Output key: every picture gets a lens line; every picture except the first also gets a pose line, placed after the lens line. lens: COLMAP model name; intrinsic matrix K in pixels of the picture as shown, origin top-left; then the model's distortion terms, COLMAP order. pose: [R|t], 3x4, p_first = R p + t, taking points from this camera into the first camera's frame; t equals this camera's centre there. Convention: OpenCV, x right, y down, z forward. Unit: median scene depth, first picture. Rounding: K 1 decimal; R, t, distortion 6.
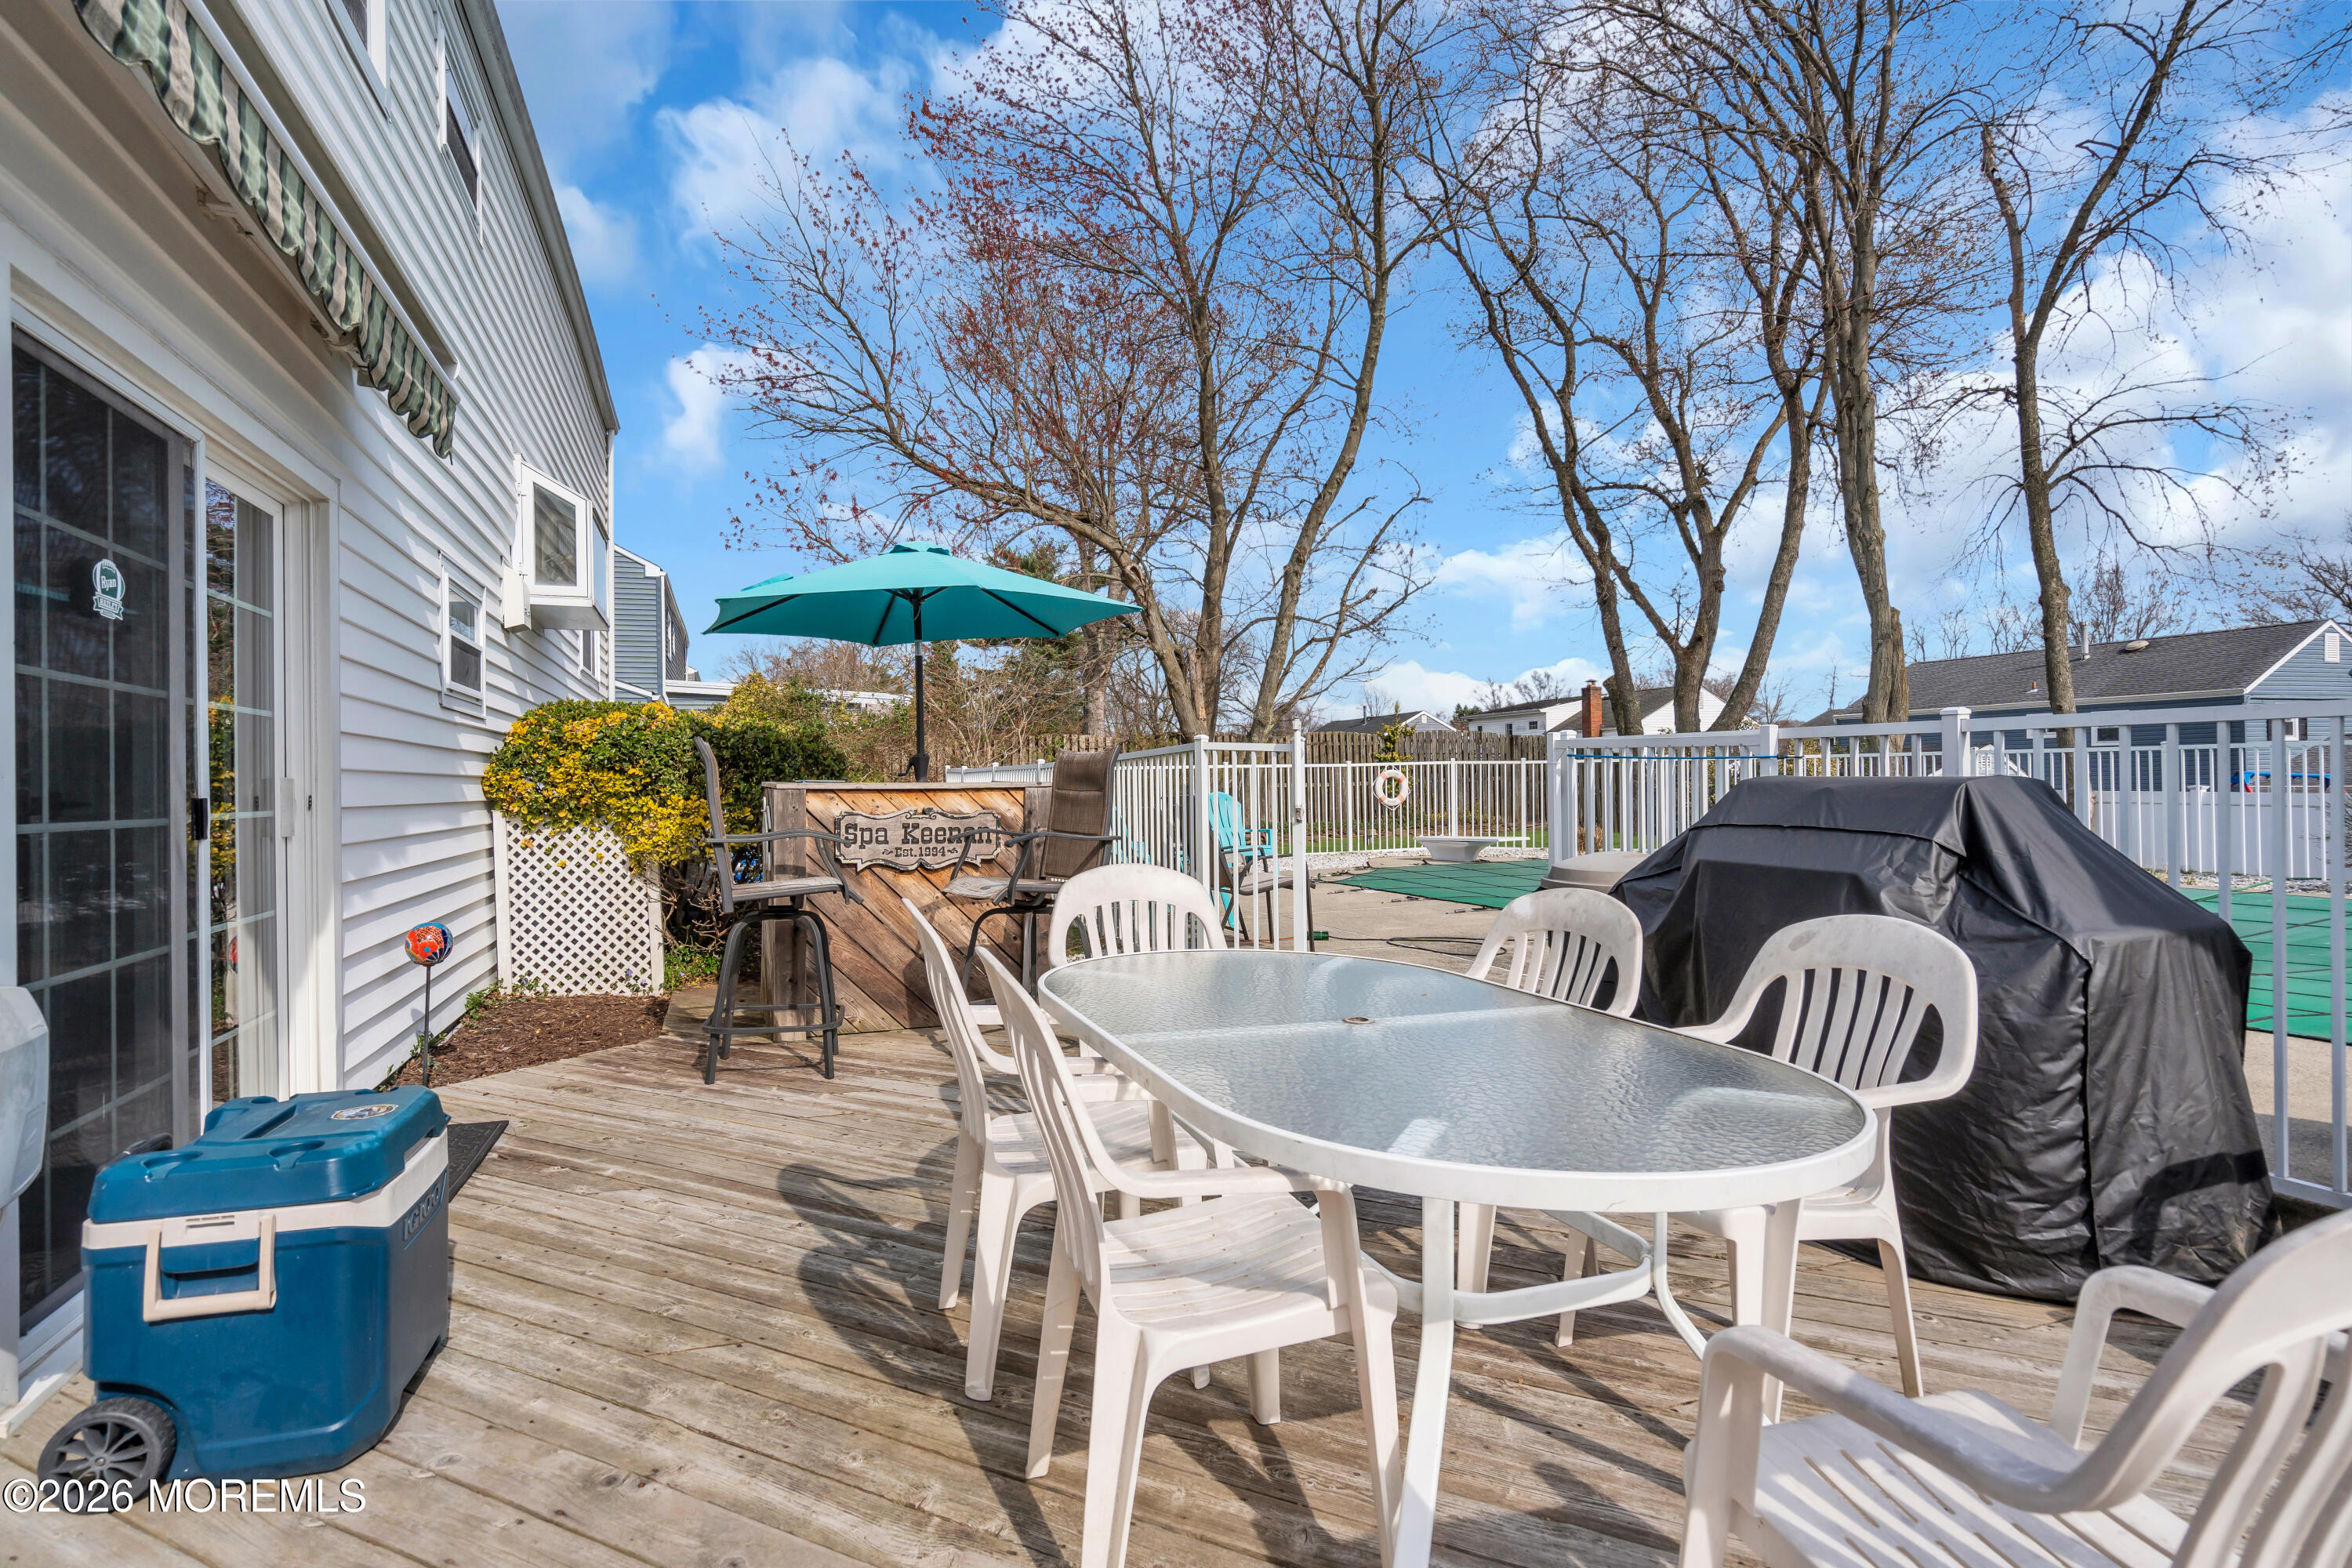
lens RADIAL K [[1189.7, 0, 1176.0], [0, 1189.7, 784.0], [0, 0, 1]] dist [-0.001975, 0.001839]
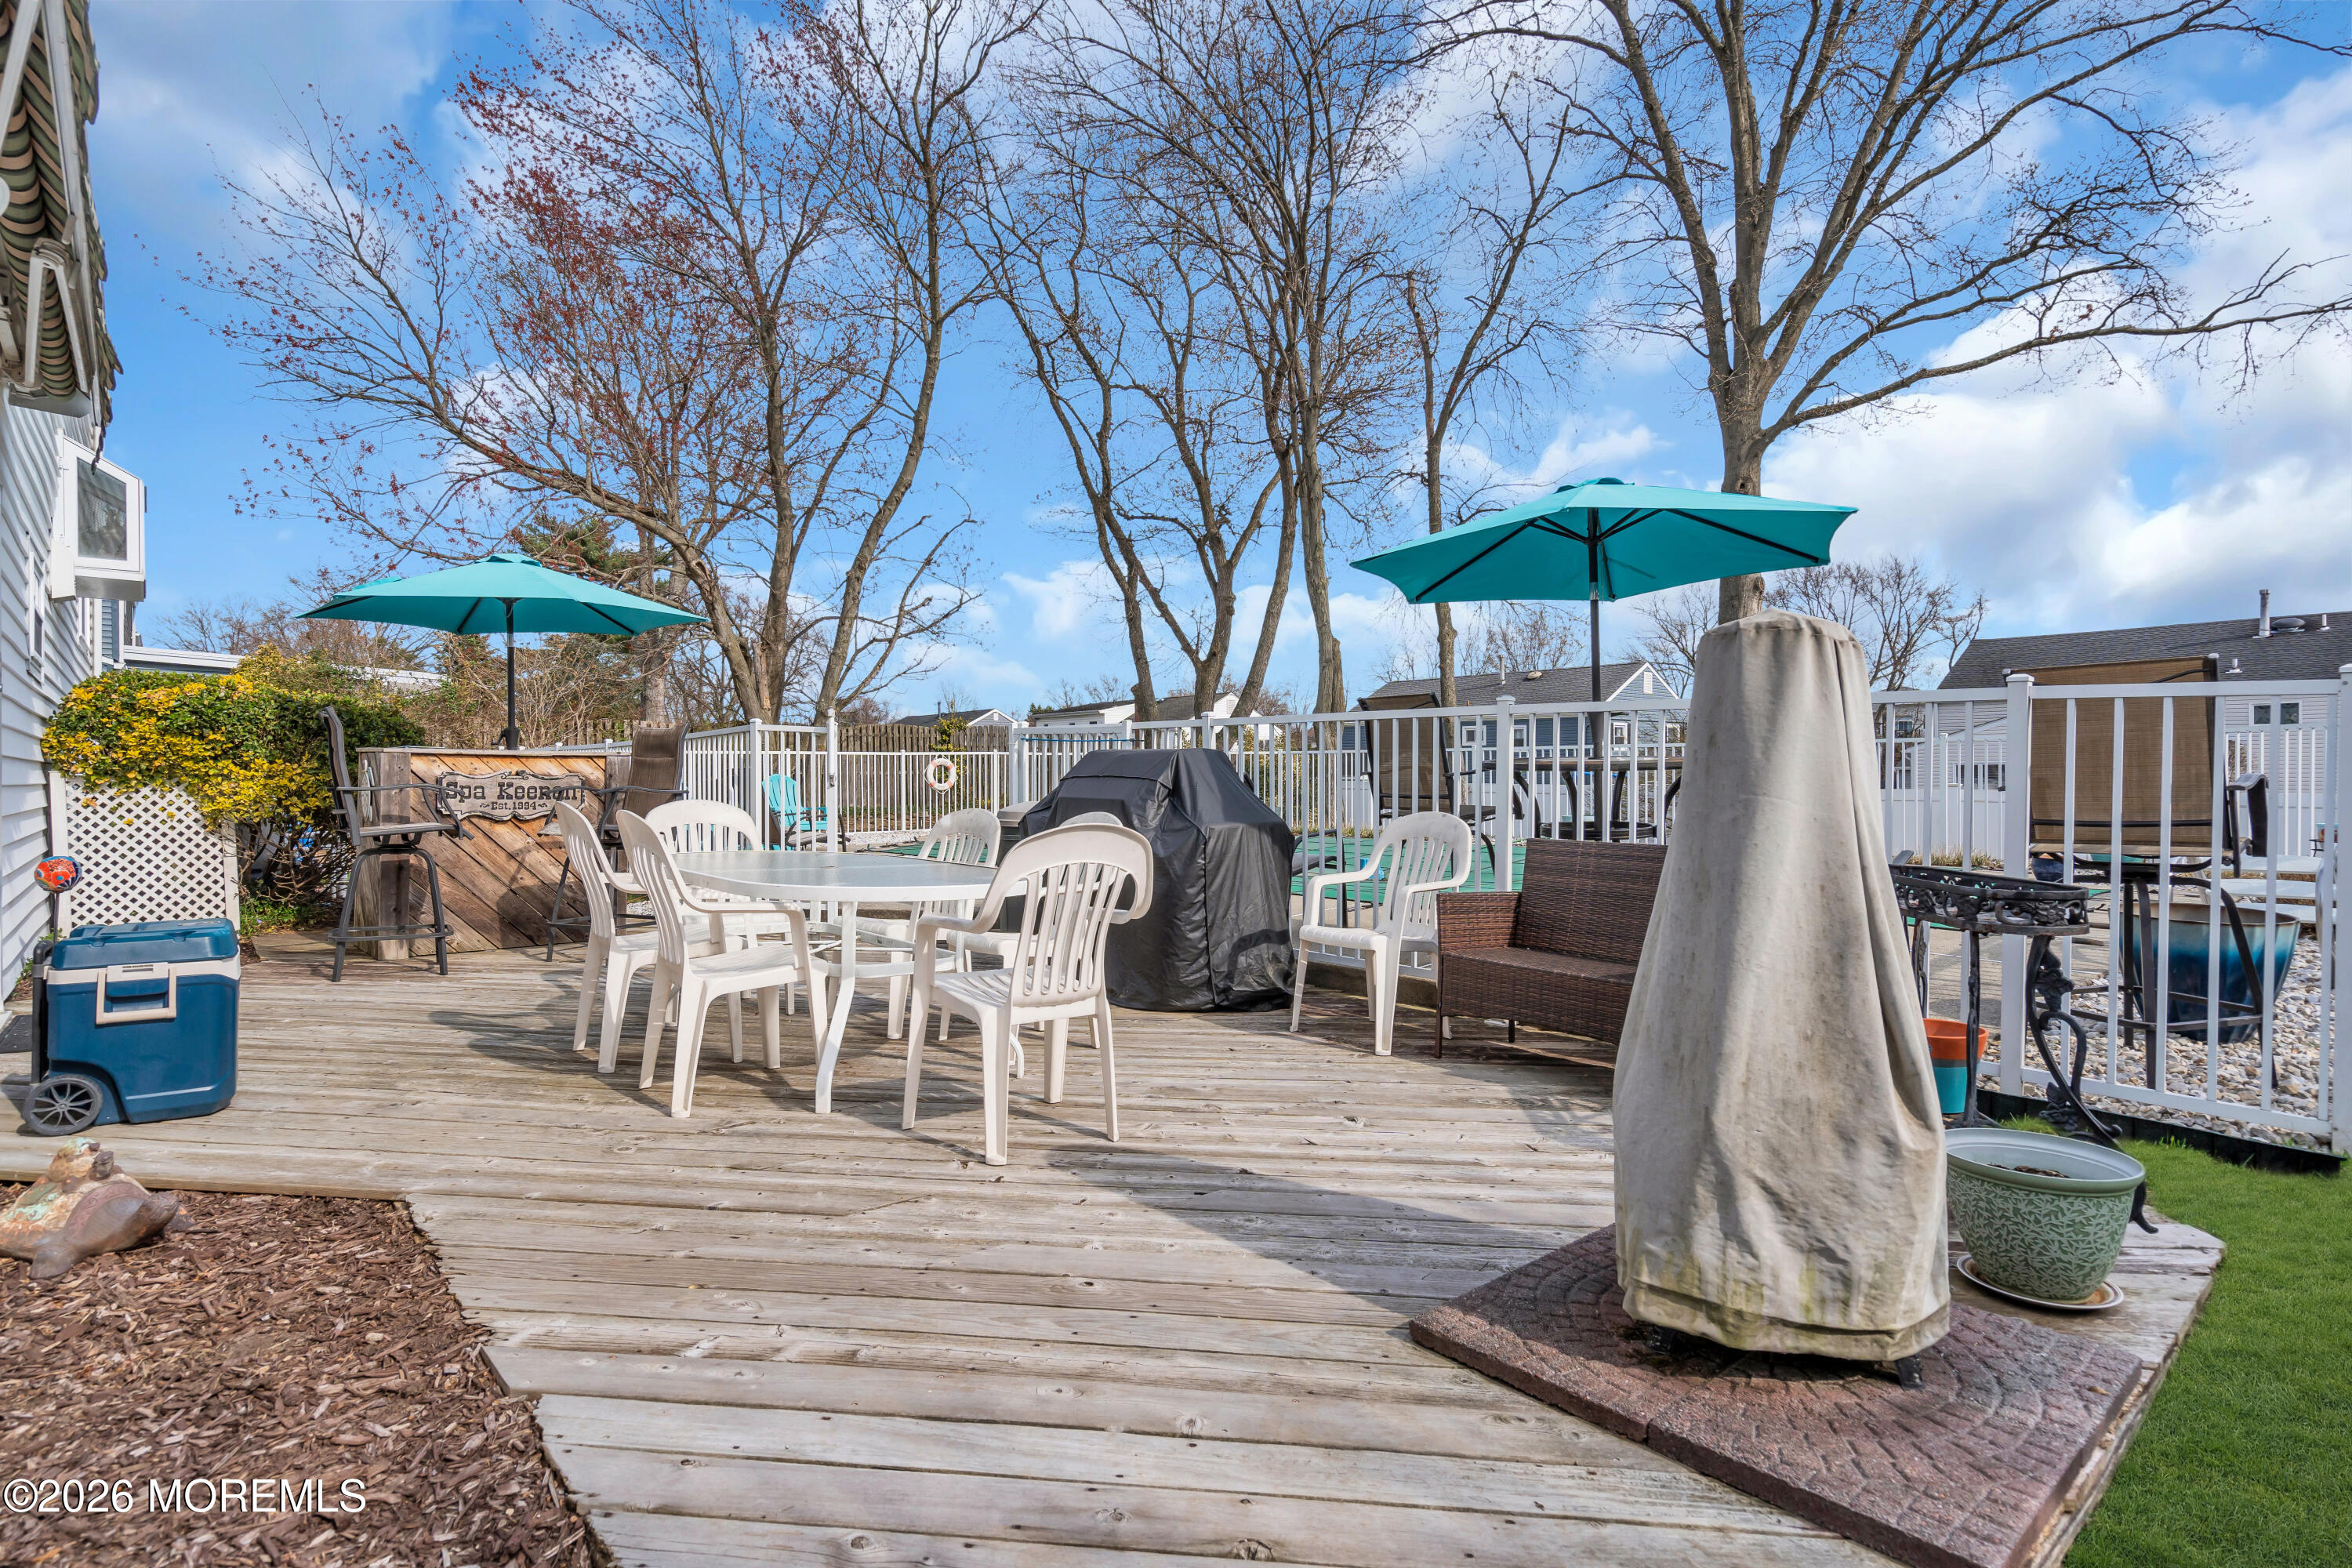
lens RADIAL K [[1189.7, 0, 1176.0], [0, 1189.7, 784.0], [0, 0, 1]] dist [-0.001975, 0.001839]
pose [[0.939864, 0.009885, 0.341405, 0.003924], [-0.010786, 0.999942, 0.000740, 0.008941], [-0.341378, -0.004378, 0.939916, -0.139885]]
